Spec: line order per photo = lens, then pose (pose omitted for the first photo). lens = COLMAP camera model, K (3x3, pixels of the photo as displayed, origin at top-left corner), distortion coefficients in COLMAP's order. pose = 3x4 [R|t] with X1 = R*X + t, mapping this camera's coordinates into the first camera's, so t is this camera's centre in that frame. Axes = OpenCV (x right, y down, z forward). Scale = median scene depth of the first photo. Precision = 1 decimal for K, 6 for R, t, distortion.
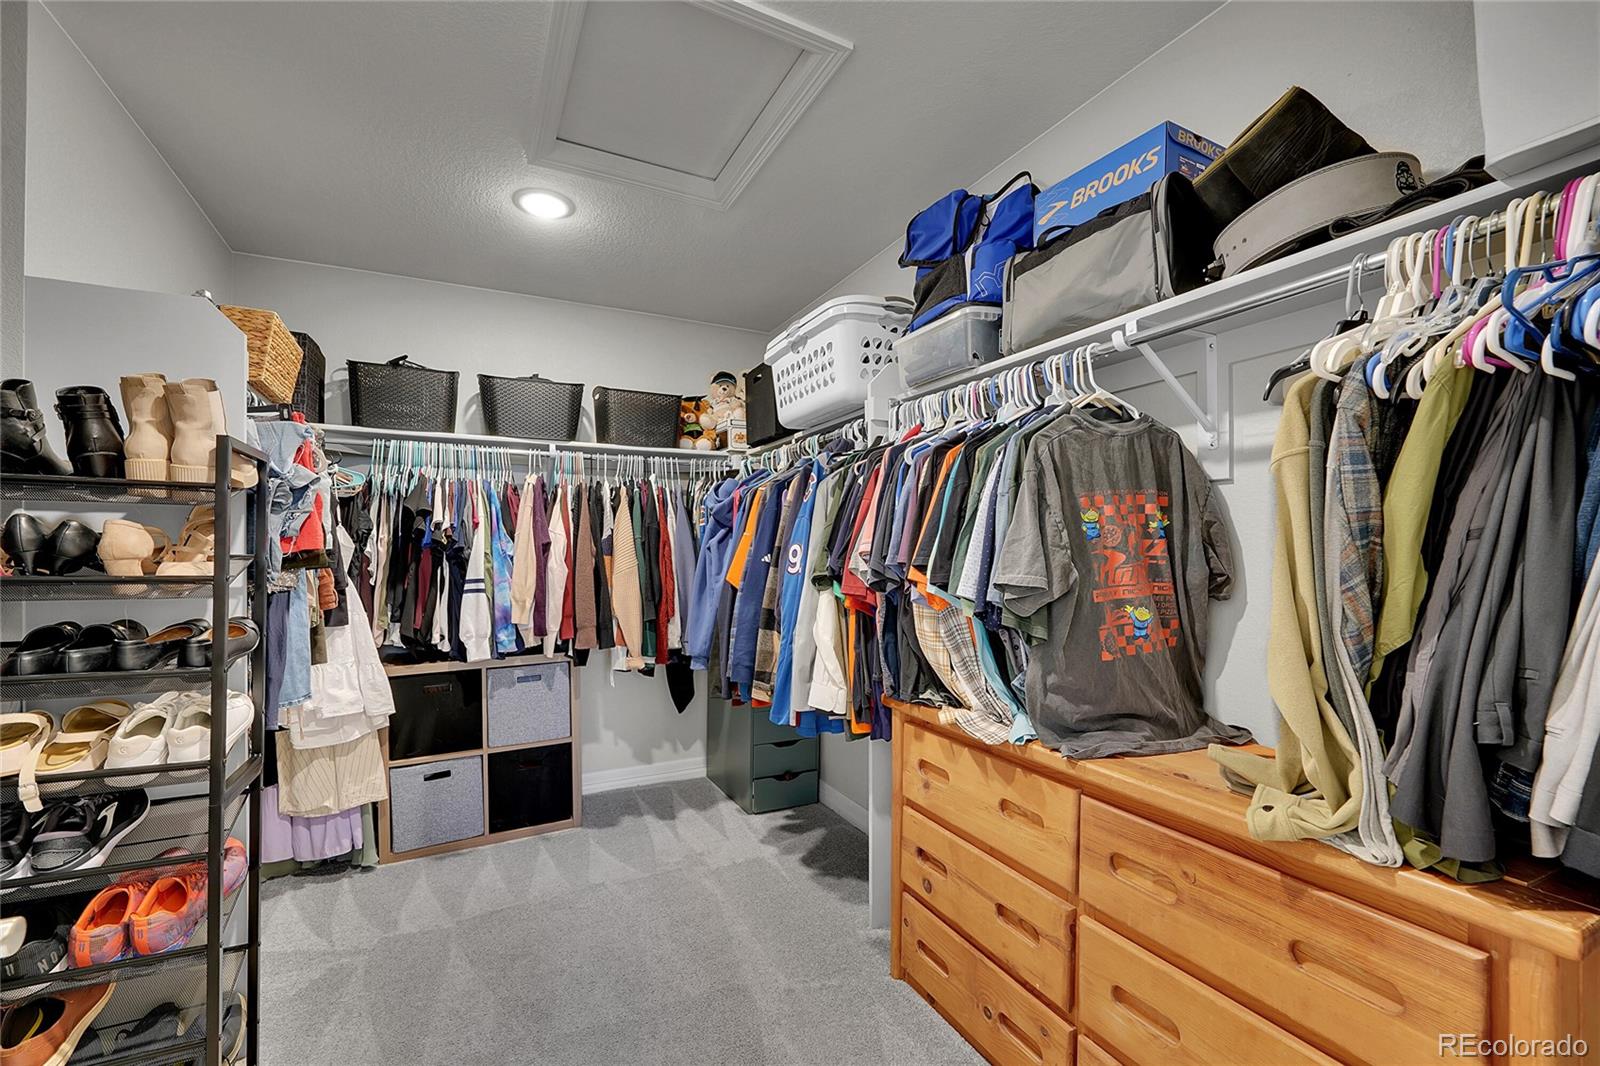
lens RADIAL K [[647.4, 0, 781.6], [0, 647.4, 543.9], [0, 0, 1]] dist [-0.015223, -0.000080]
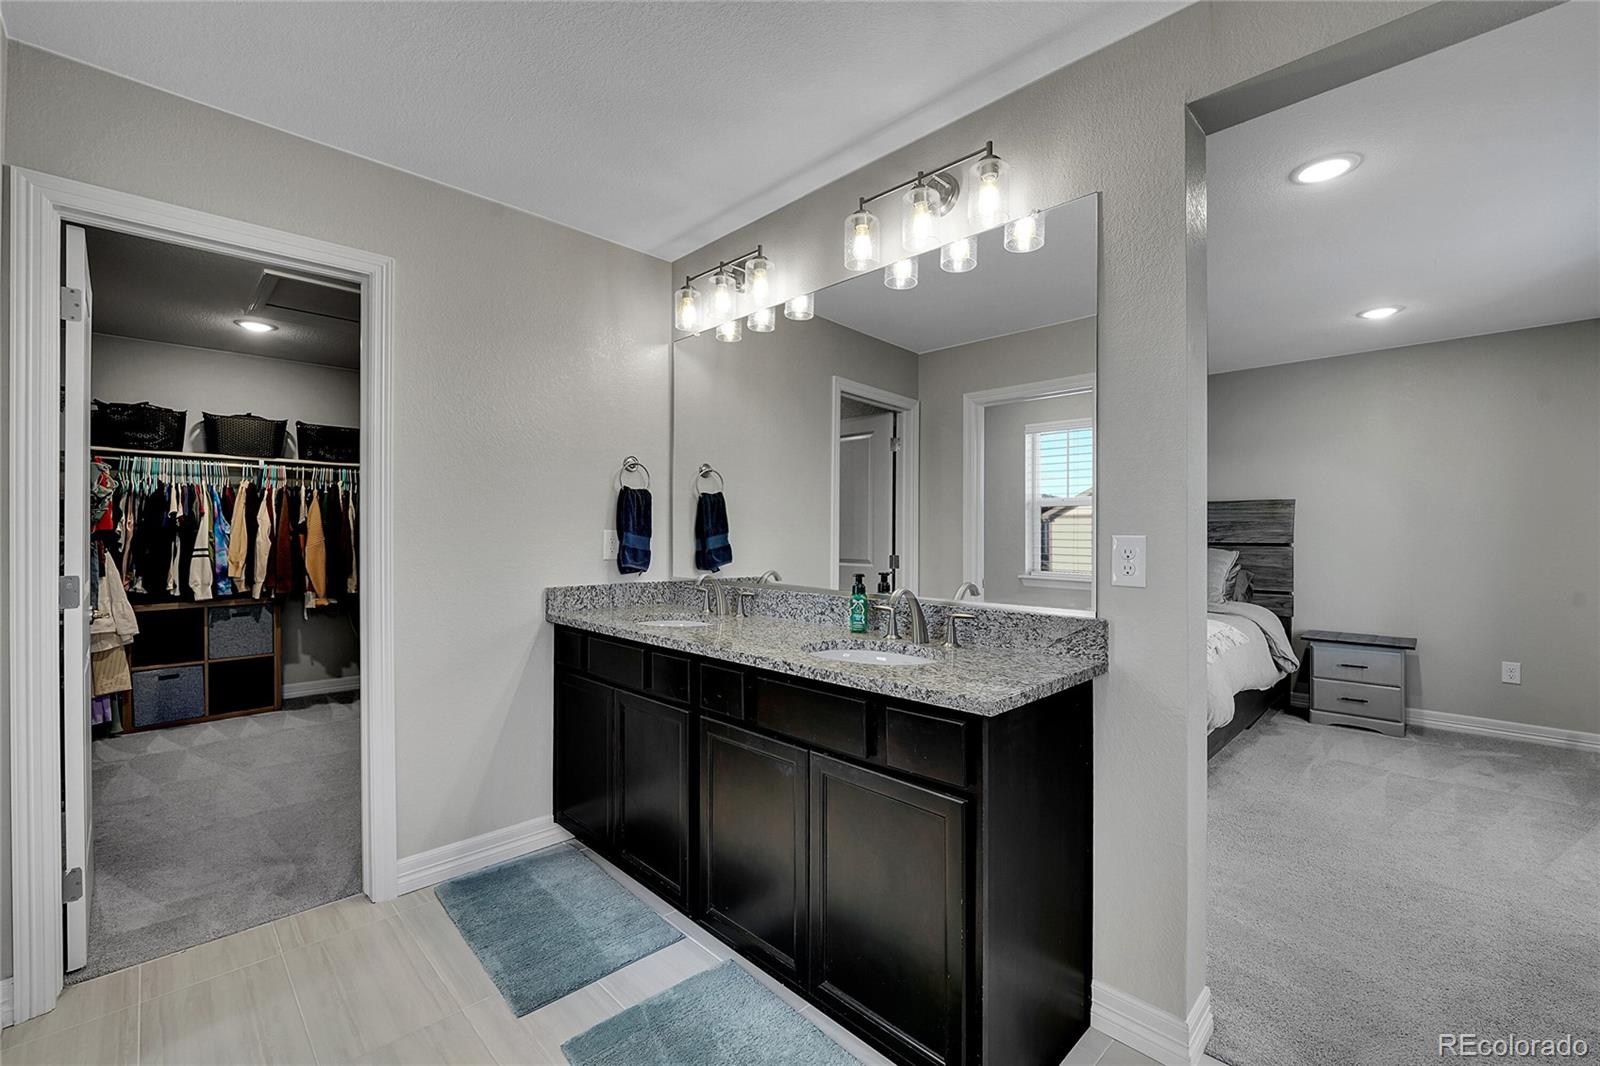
lens RADIAL K [[666.9, 0, 799.8], [0, 666.9, 525.3], [0, 0, 1]] dist [-0.017444, -0.000236]
pose [[0.946499, 0.012369, 0.322470, 0.374137], [-0.012654, 0.999919, -0.001213, -0.017920], [-0.322459, -0.002933, 0.946579, -0.947616]]
